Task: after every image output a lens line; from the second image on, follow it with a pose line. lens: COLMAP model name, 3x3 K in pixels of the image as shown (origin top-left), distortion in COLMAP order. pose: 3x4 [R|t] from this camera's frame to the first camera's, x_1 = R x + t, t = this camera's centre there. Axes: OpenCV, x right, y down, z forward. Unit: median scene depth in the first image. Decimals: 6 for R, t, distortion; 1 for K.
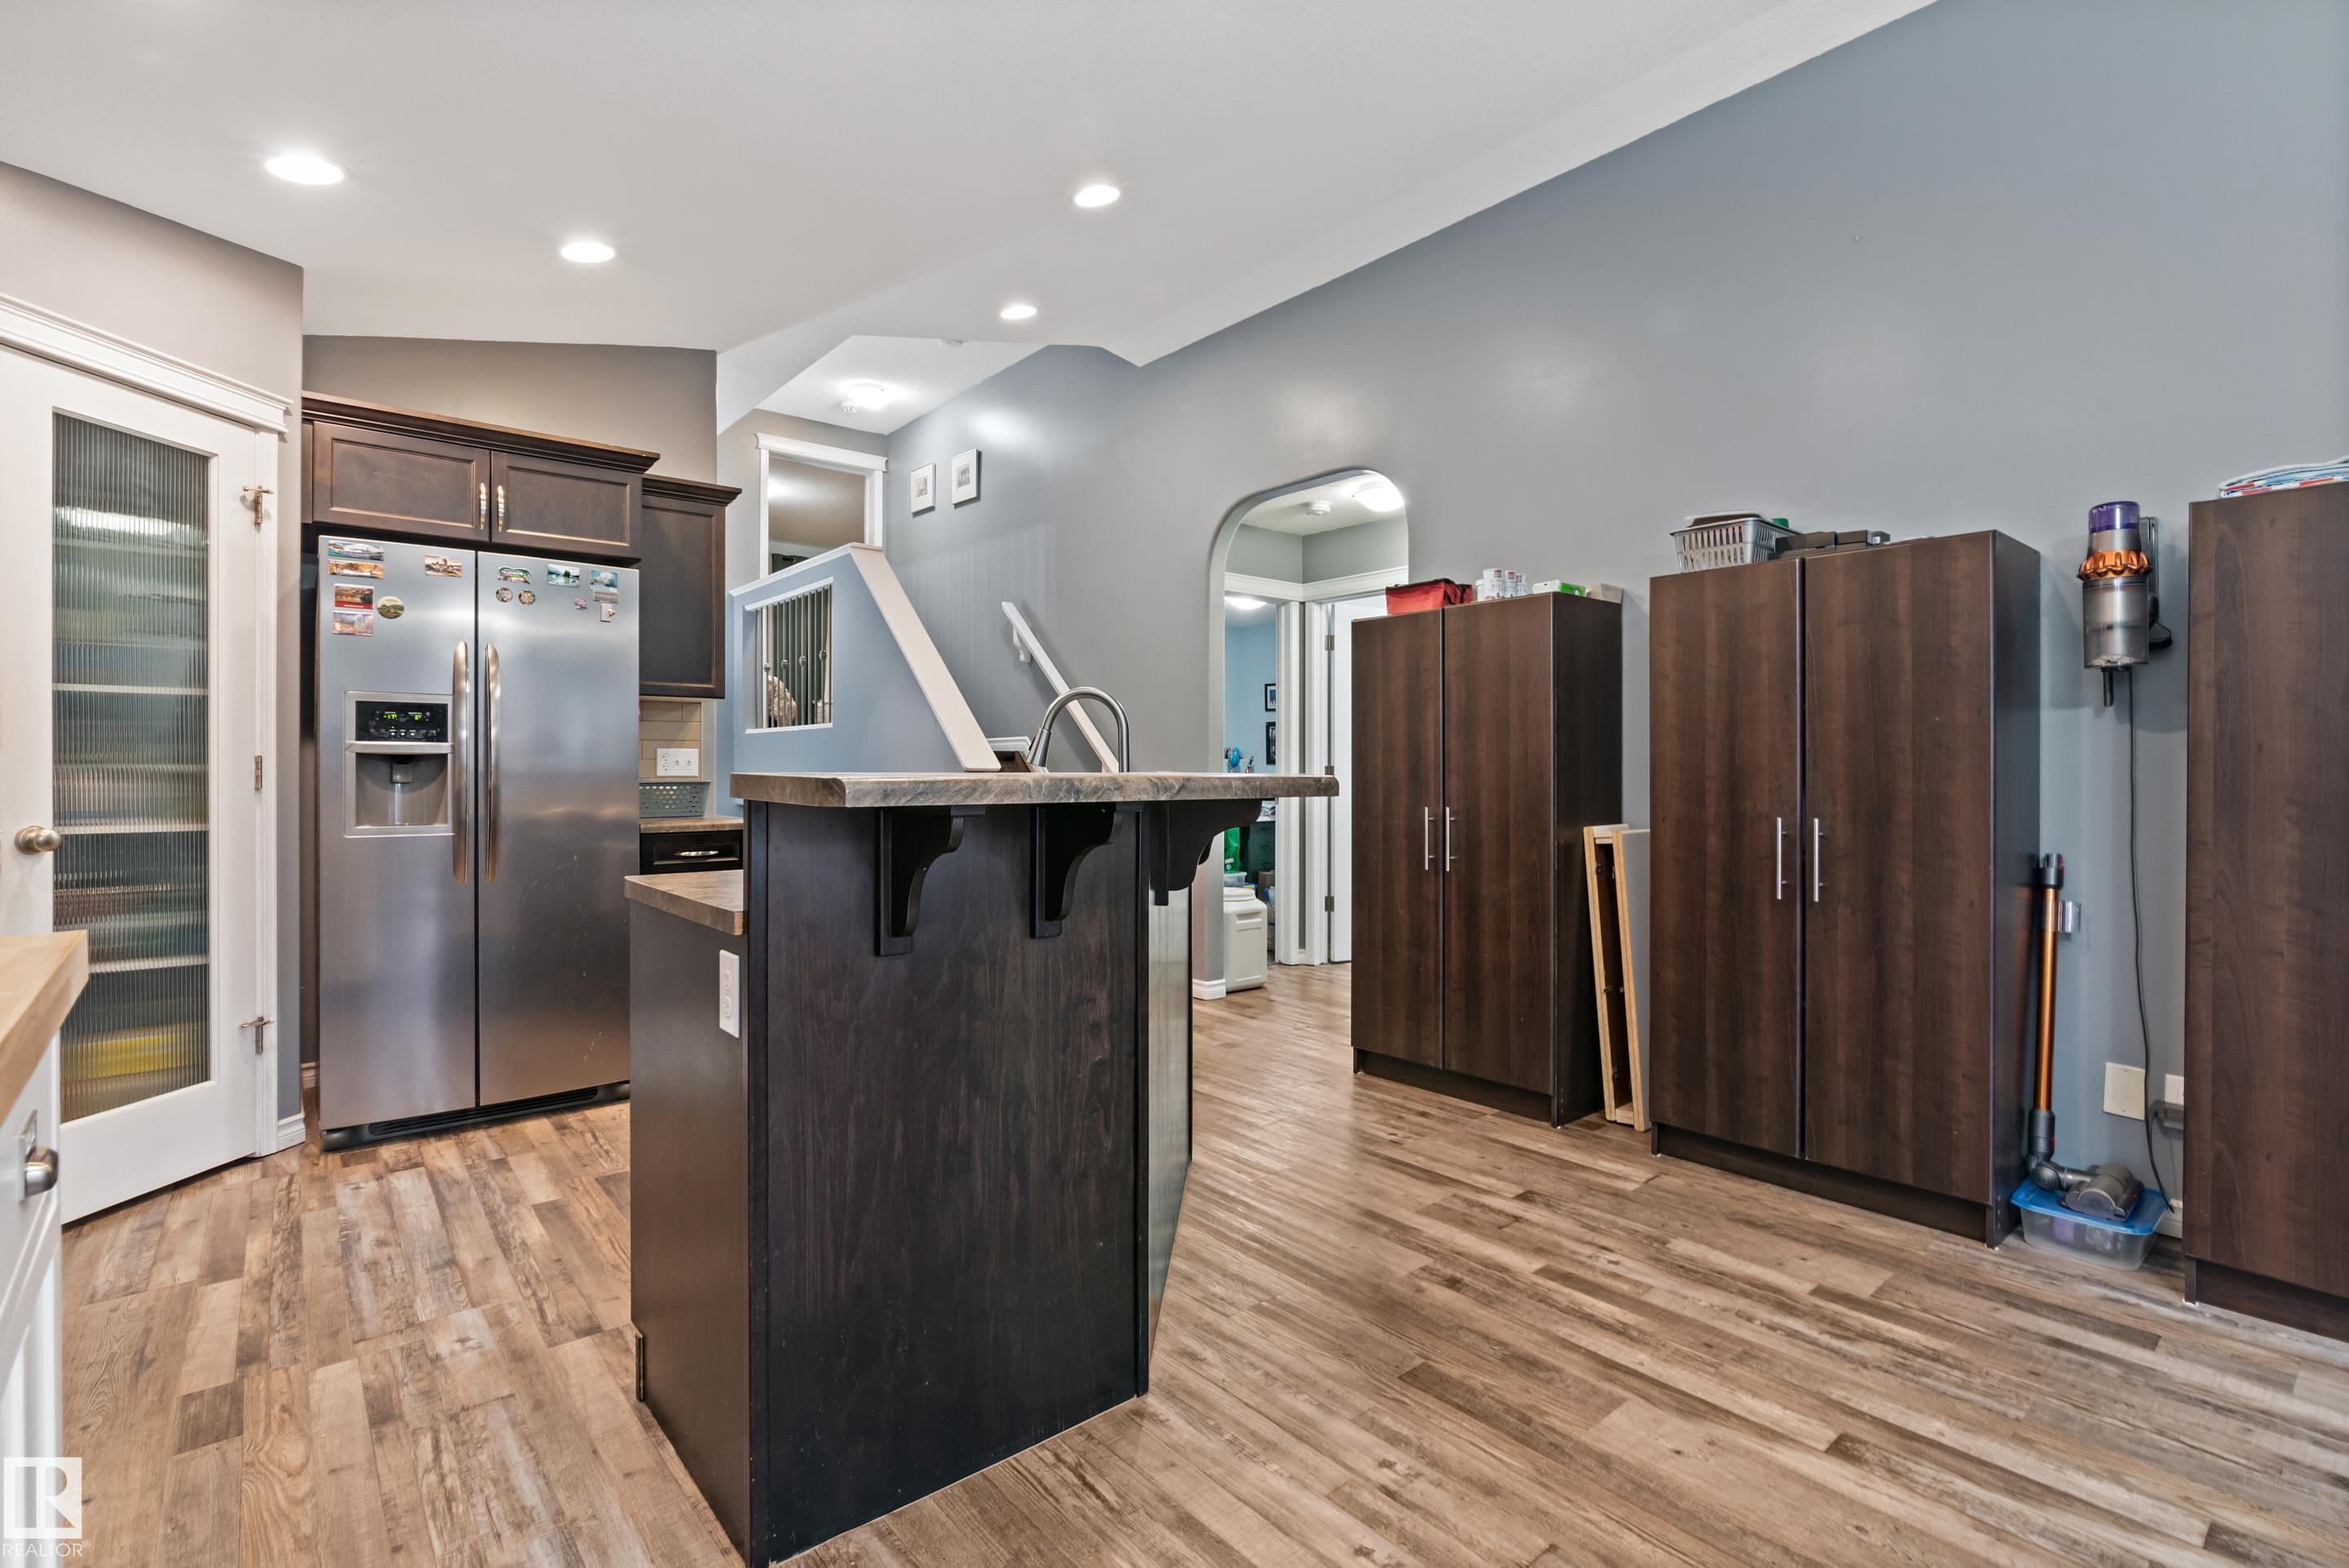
lens RADIAL K [[1091.3, 0, 1173.2], [0, 1091.3, 772.4], [0, 0, 1]] dist [-0.010514, 0.001567]
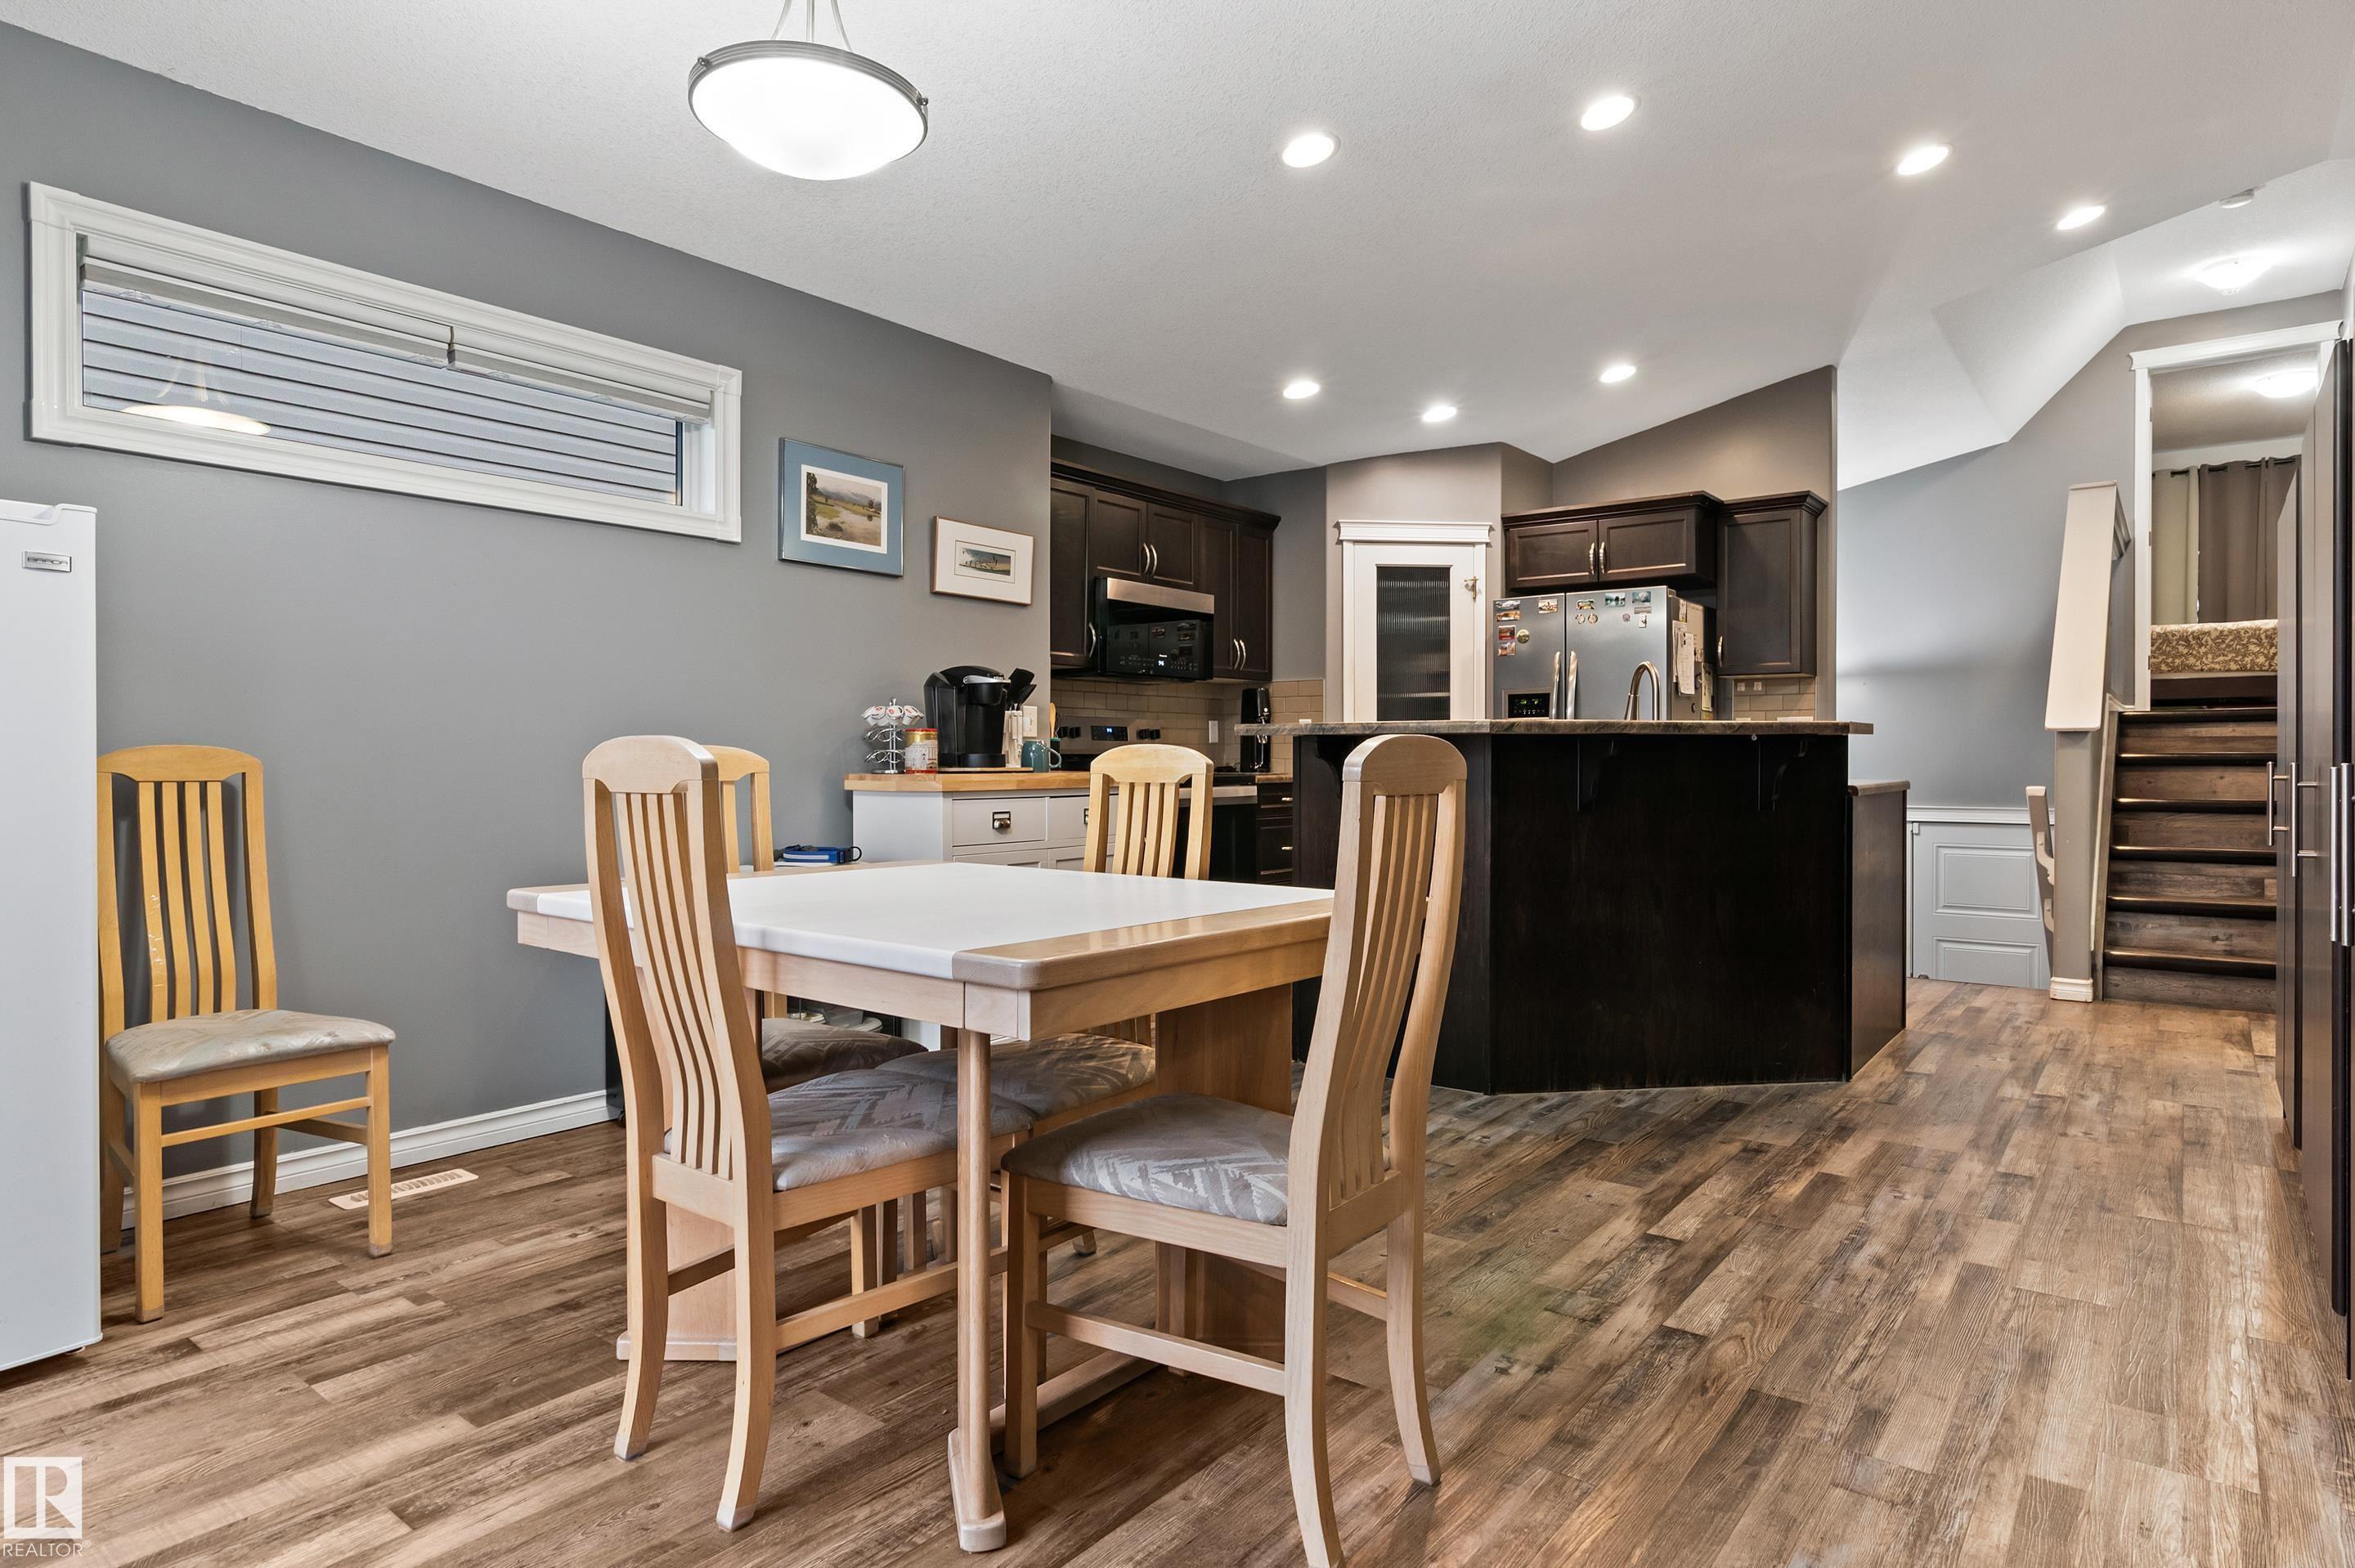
lens RADIAL K [[1300.1, 0, 1177.5], [0, 1300.1, 784.0], [0, 0, 1]] dist [-0.002013, -0.000731]
pose [[0.206866, 0.019066, -0.978183, 1.472647], [-0.003345, 0.999818, 0.018780, 0.049219], [0.978364, -0.000613, 0.206892, 0.100828]]
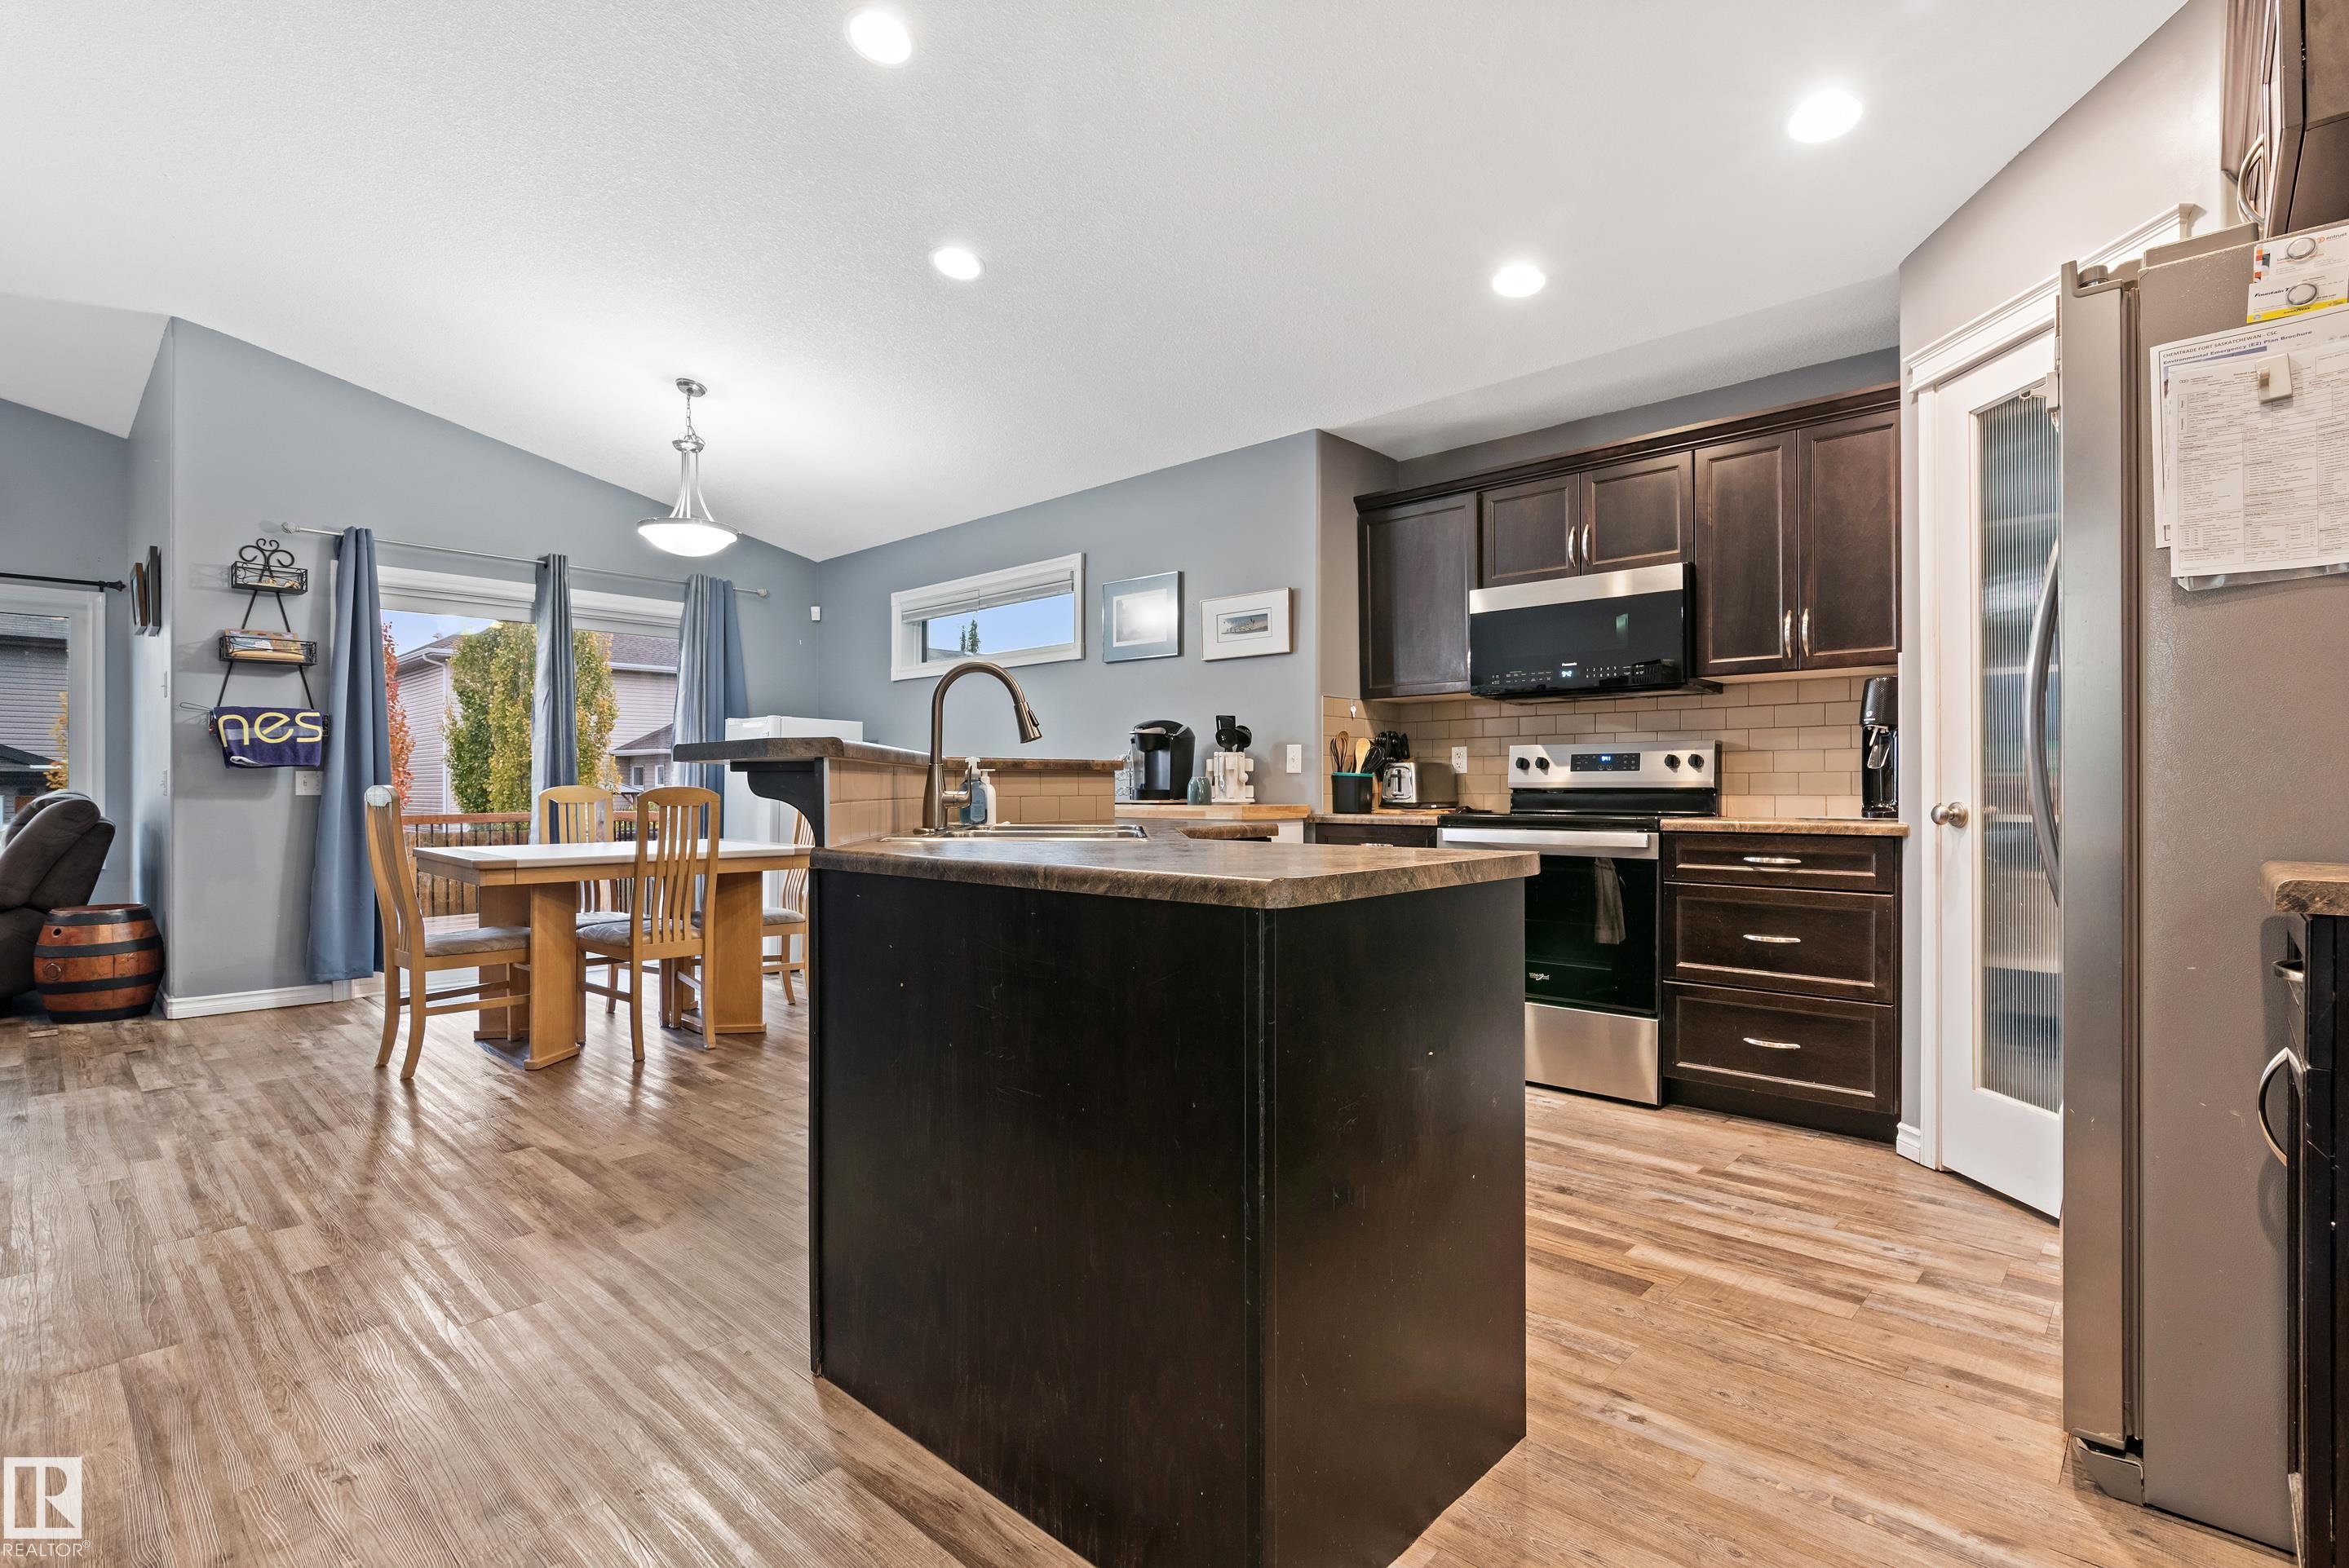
lens RADIAL K [[1074.2, 0, 1174.5], [0, 1074.2, 784.0], [0, 0, 1]] dist [-0.015696, 0.000296]
pose [[-0.990607, -0.001526, -0.136733, -0.128690], [-0.000943, 0.999990, -0.004332, 0.042168], [0.136738, -0.004163, -0.990598, 2.089347]]
